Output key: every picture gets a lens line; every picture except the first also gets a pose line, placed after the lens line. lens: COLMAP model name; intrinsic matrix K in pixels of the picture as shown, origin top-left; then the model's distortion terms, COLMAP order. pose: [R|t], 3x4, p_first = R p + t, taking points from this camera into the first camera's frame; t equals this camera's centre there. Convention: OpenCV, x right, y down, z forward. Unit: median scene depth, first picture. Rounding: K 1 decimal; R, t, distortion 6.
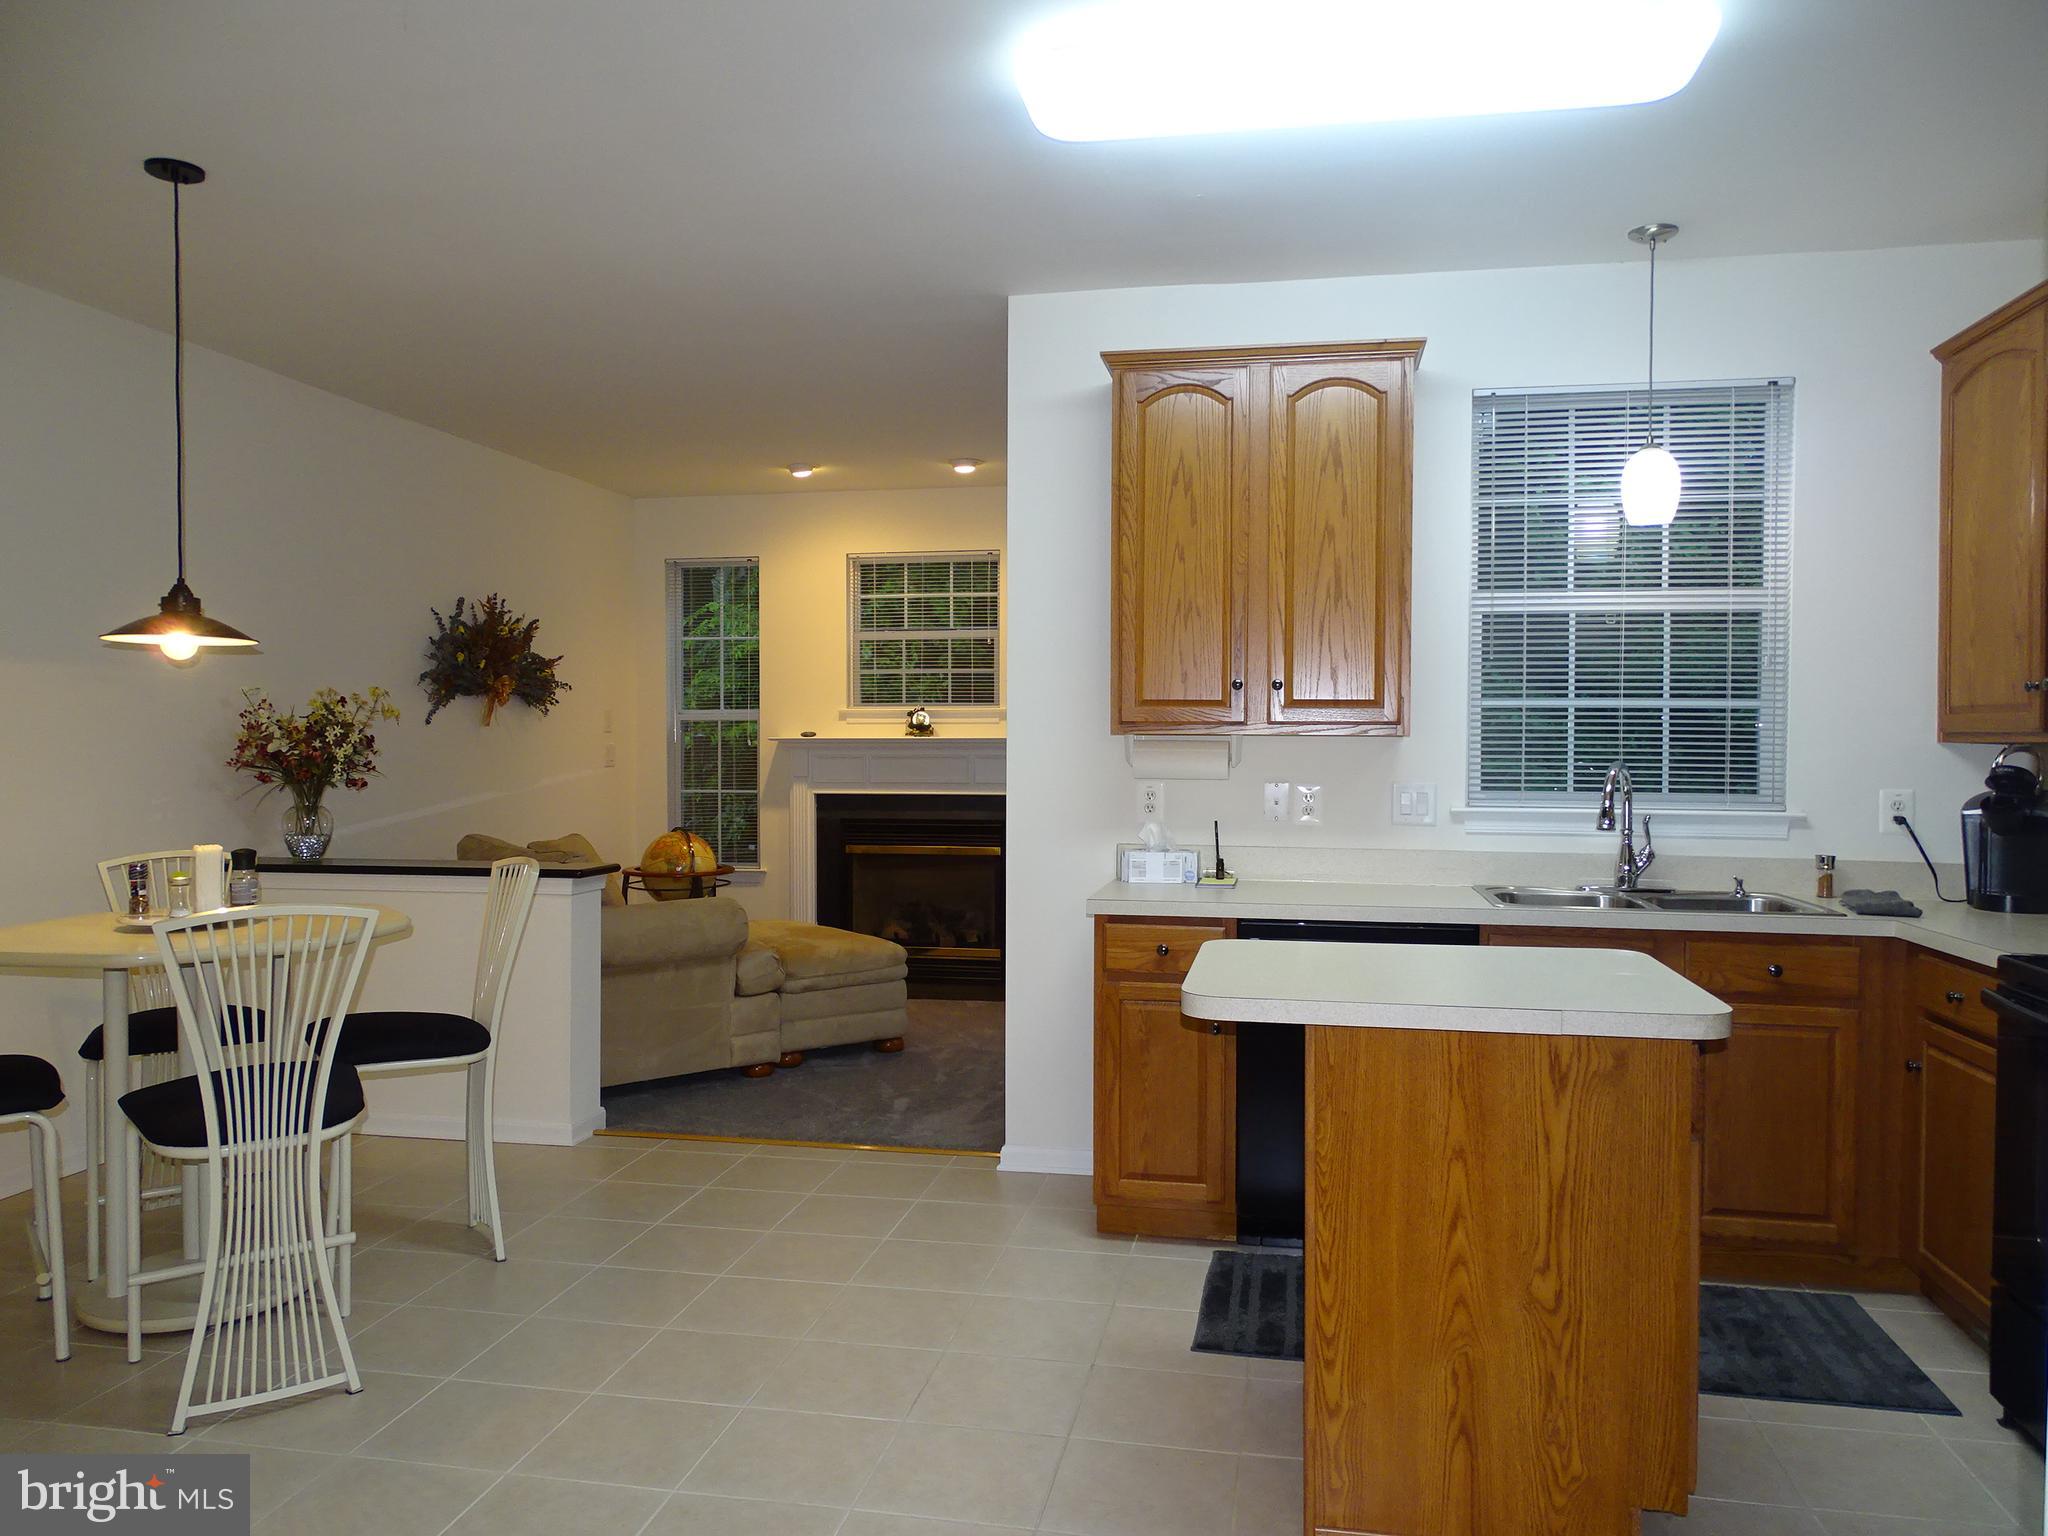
lens RADIAL K [[1453.5, 0, 1016.4], [0, 1453.5, 757.9], [0, 0, 1]] dist [0.000328, 0.005702]
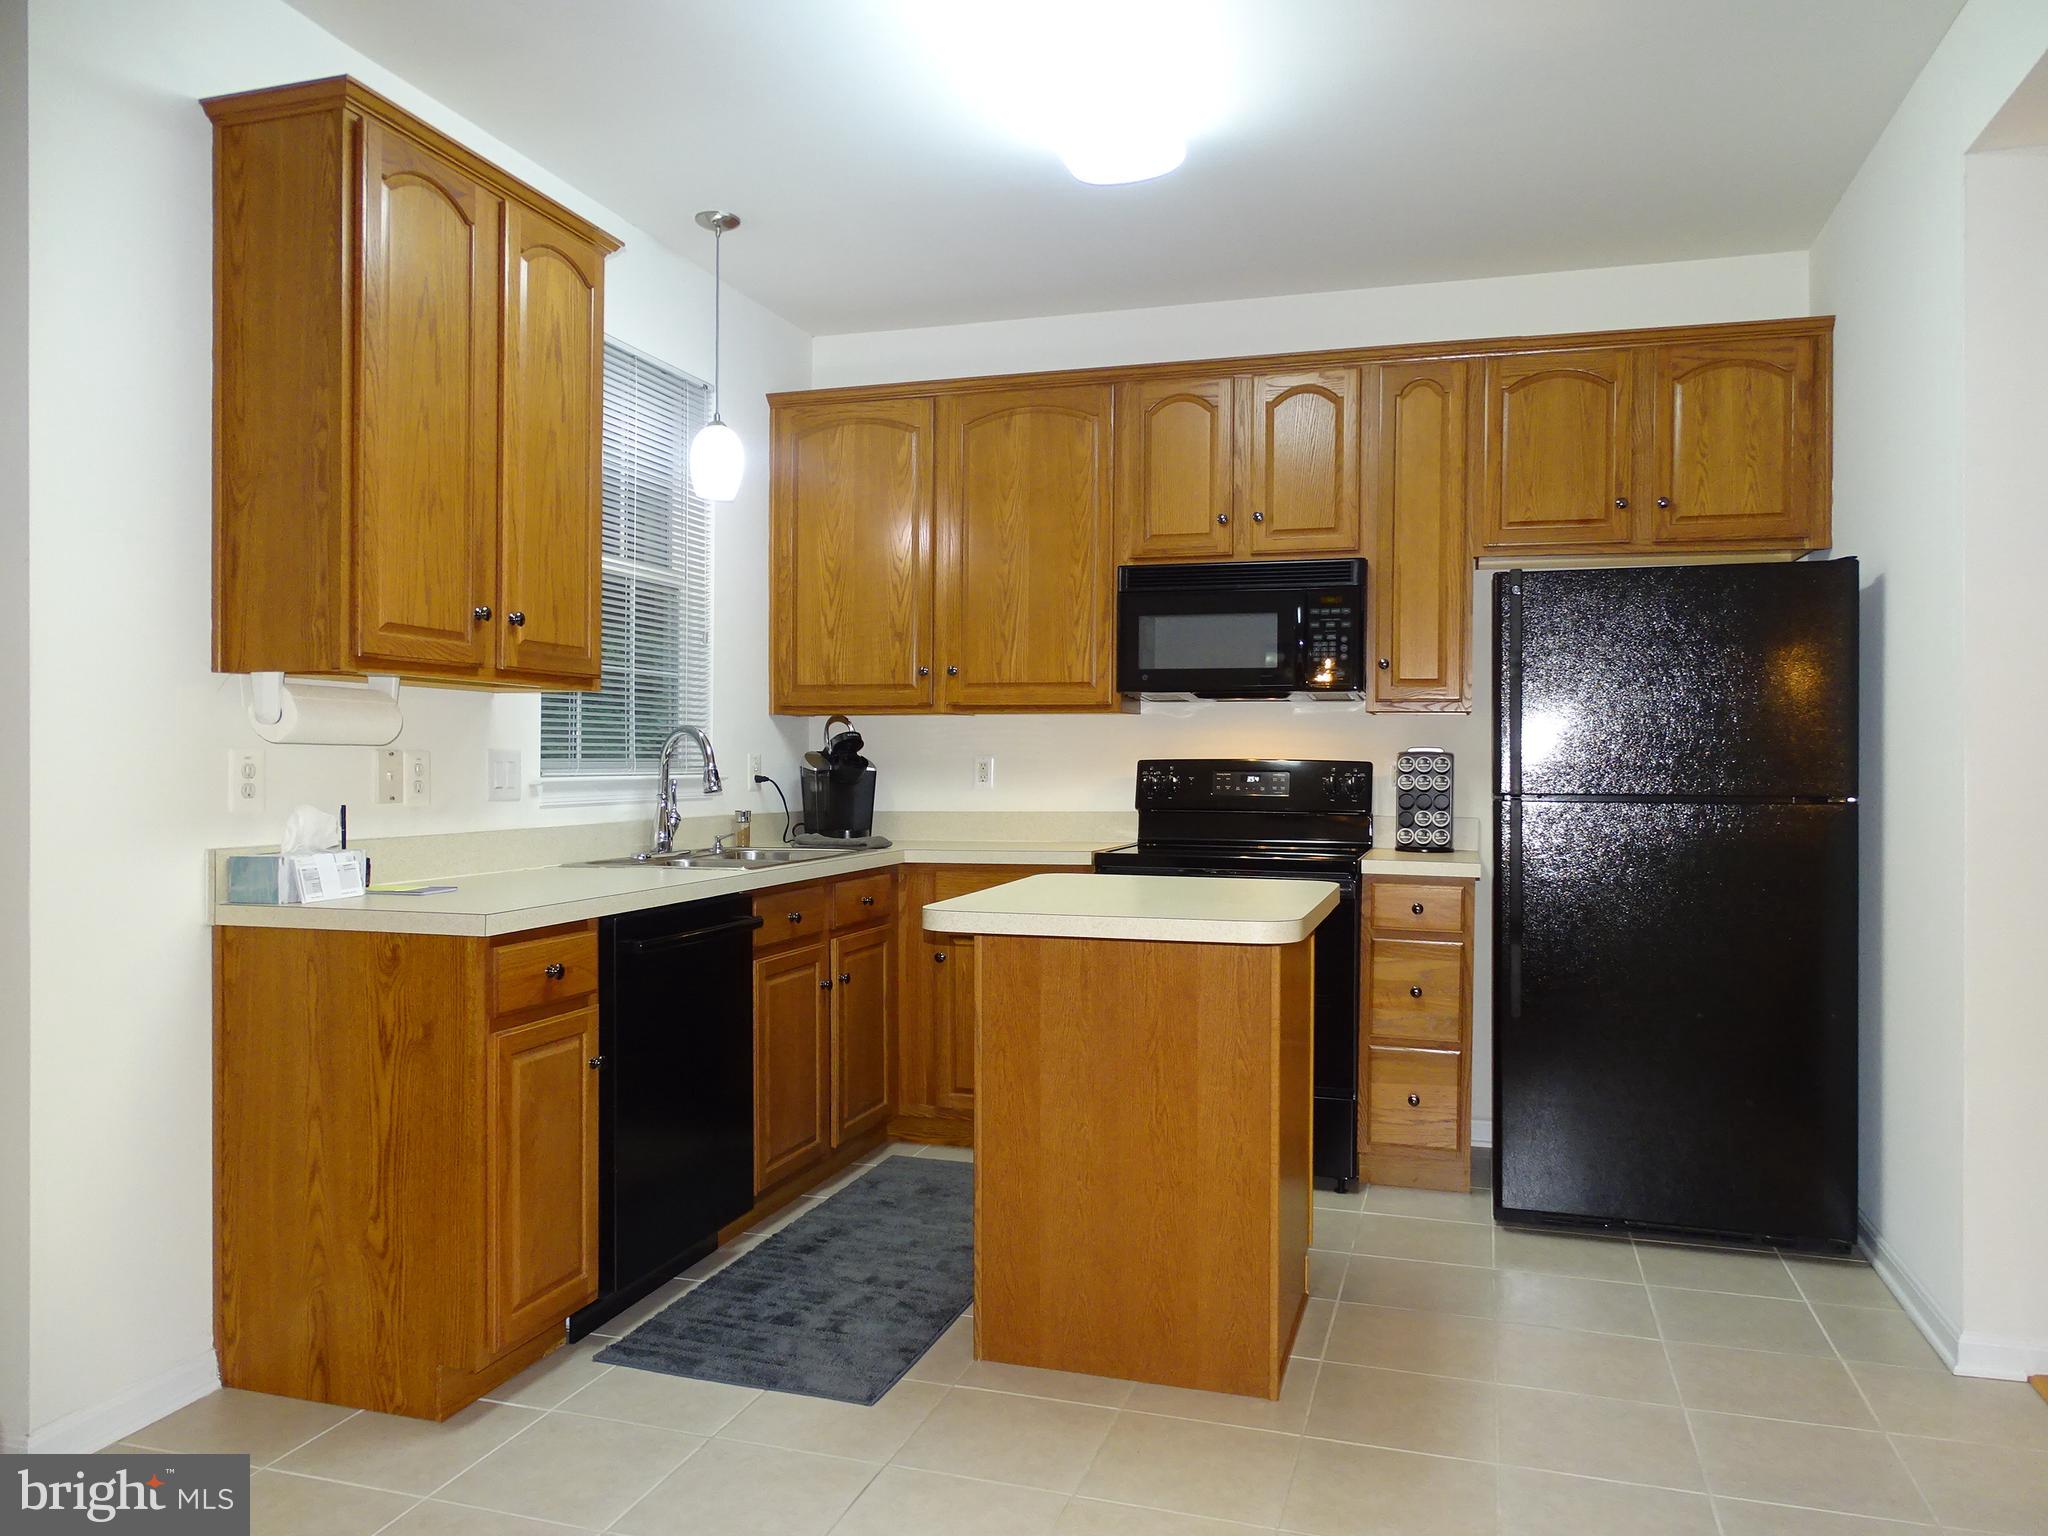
lens RADIAL K [[1453.5, 0, 1016.4], [0, 1453.5, 757.9], [0, 0, 1]] dist [0.000328, 0.005702]
pose [[0.110924, -0.004066, 0.993821, -0.564651], [0.012733, 0.999915, 0.002670, 0.025157], [-0.993747, 0.012358, 0.110966, 0.656613]]
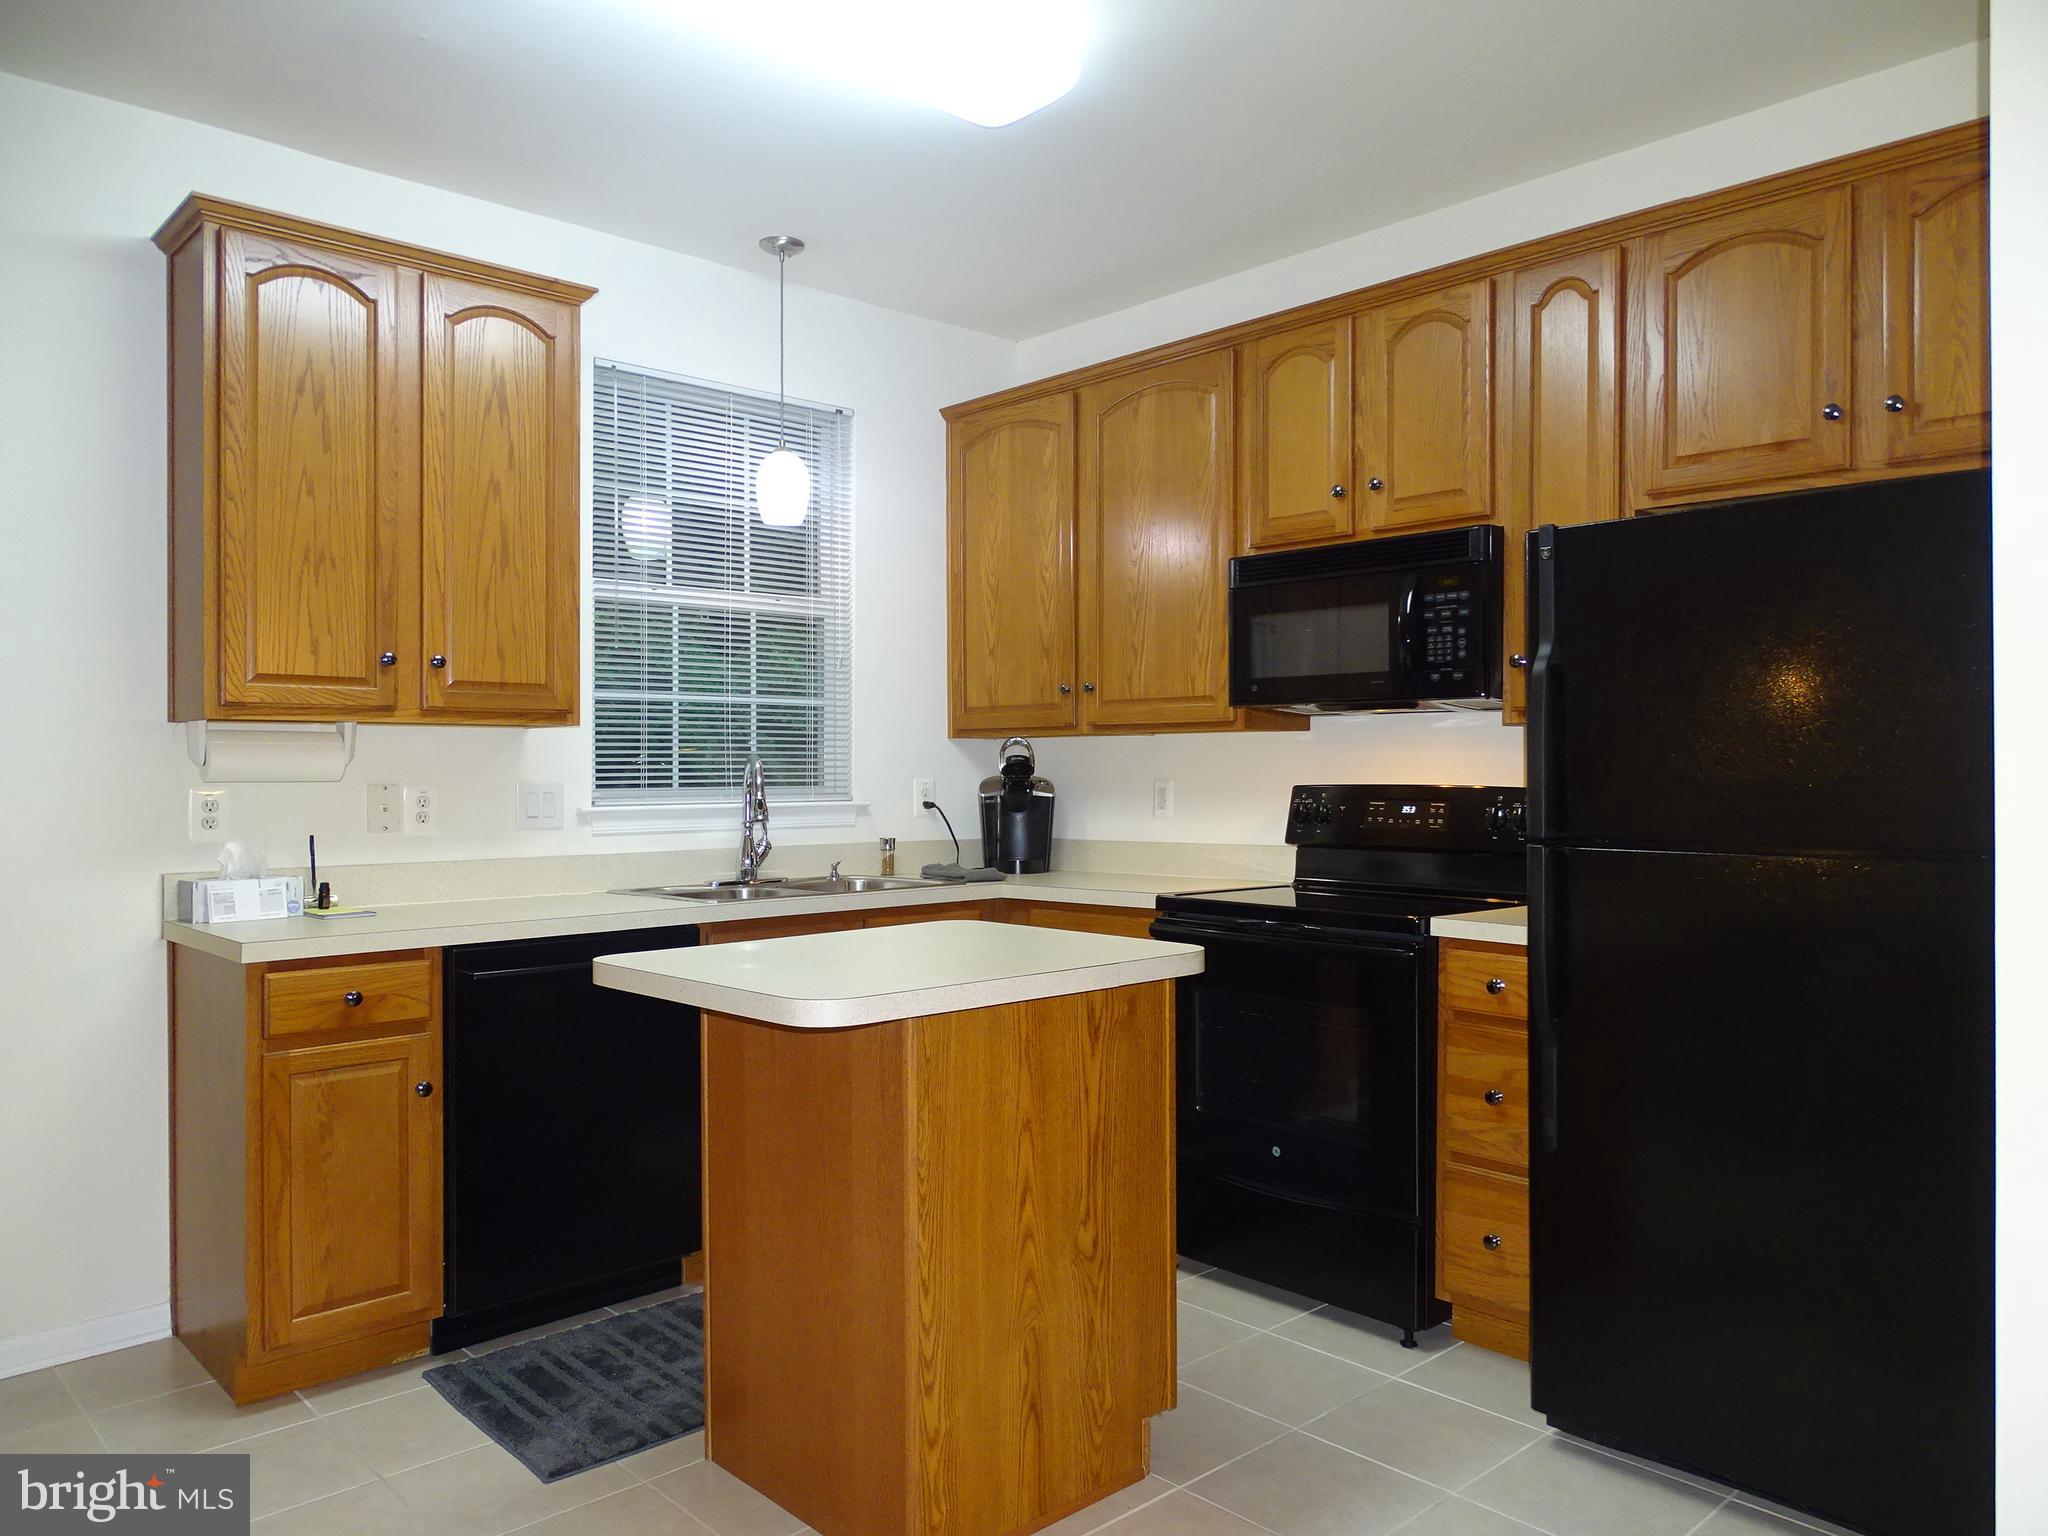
lens RADIAL K [[1463.4, 0, 1021.0], [0, 1463.4, 757.4], [0, 0, 1]] dist [0.006522, -0.002535]
pose [[0.588333, -0.001385, 0.808617, -0.299632], [0.020483, 0.999703, -0.013191, 0.021693], [-0.808359, 0.024324, 0.588187, 0.248215]]
